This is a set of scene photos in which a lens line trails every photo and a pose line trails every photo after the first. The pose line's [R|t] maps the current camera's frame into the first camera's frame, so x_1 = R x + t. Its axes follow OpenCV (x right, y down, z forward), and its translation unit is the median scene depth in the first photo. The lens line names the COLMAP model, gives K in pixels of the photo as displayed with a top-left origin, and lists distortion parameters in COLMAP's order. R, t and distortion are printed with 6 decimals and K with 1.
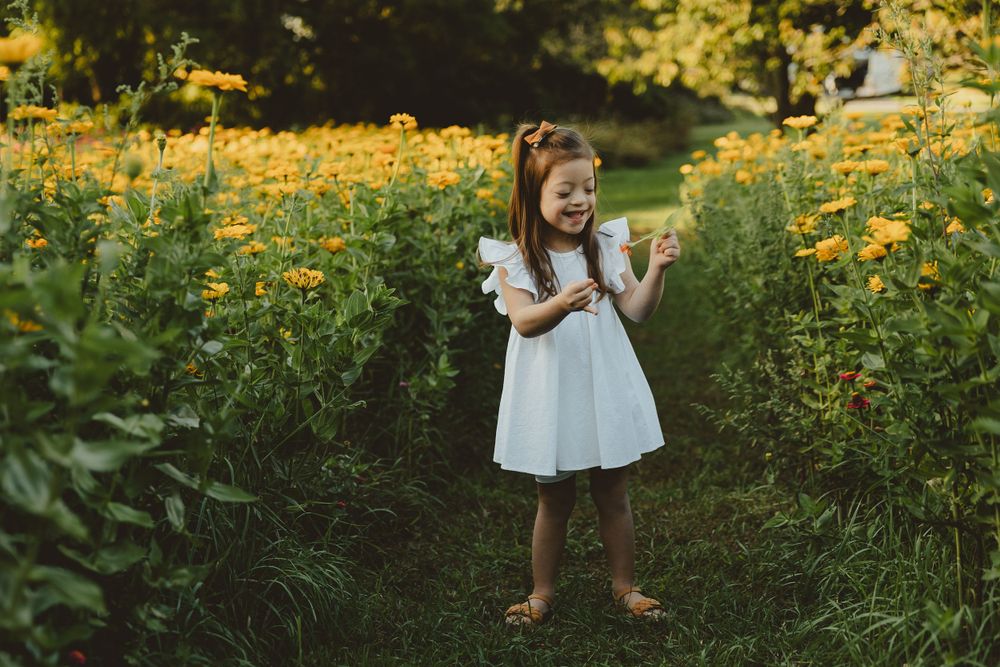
lens RADIAL K [[1574.4, 0, 437.6], [0, 1574.4, 366.9], [0, 0, 1]] dist [0.033774, 0.000000]
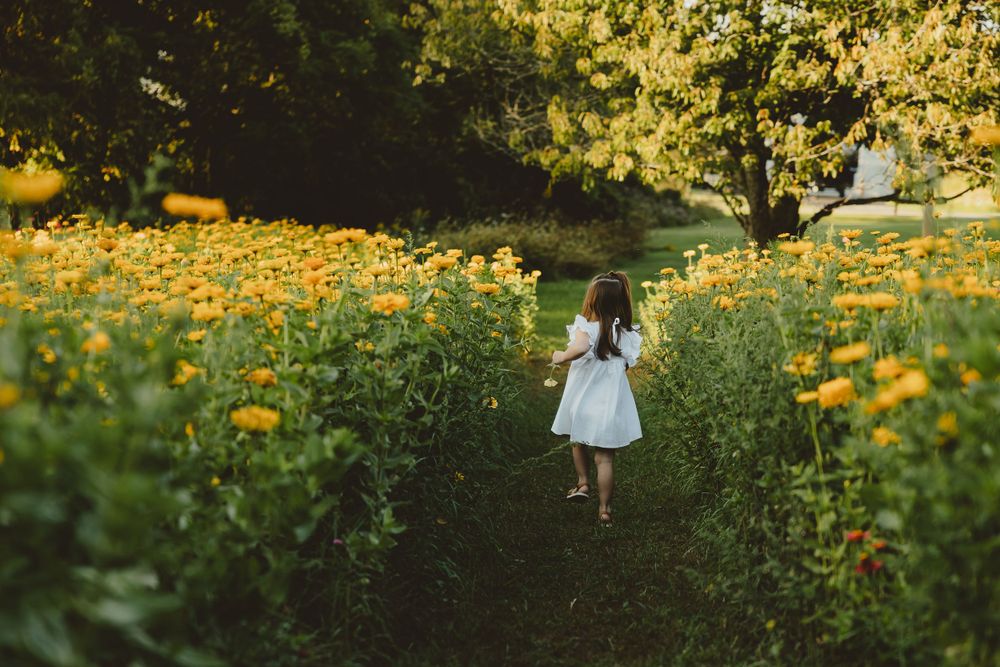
lens RADIAL K [[1990.3, 0, 524.0], [0, 1990.3, 341.0], [0, 0, 1]] dist [0.012045, 0.000000]
pose [[0.994937, 0.017817, 0.098906, -0.030226], [-0.008729, 0.995760, -0.091571, 0.000431], [-0.100118, 0.090245, 0.990874, -0.081924]]
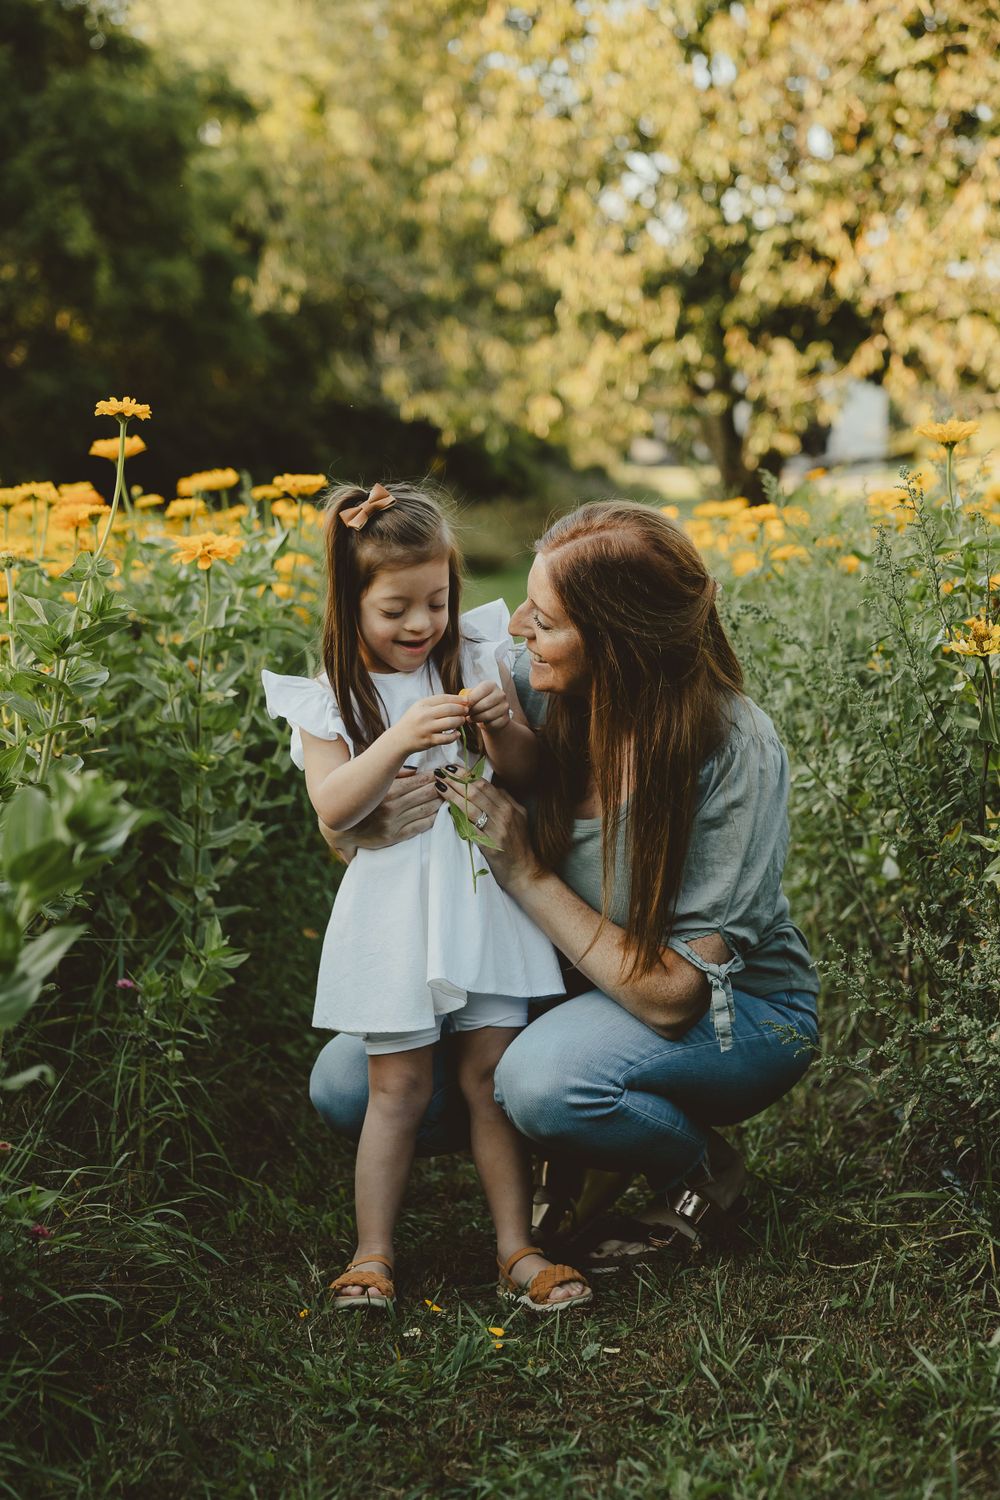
lens RADIAL K [[2554.8, 0, 494.4], [0, 2554.8, 763.3], [0, 0, 1]] dist [0.044692, 0.000000]
pose [[0.991069, -0.010058, 0.132967, -0.013463], [0.017410, 0.998376, -0.054246, -0.011469], [-0.132205, 0.056076, 0.989635, 0.228719]]
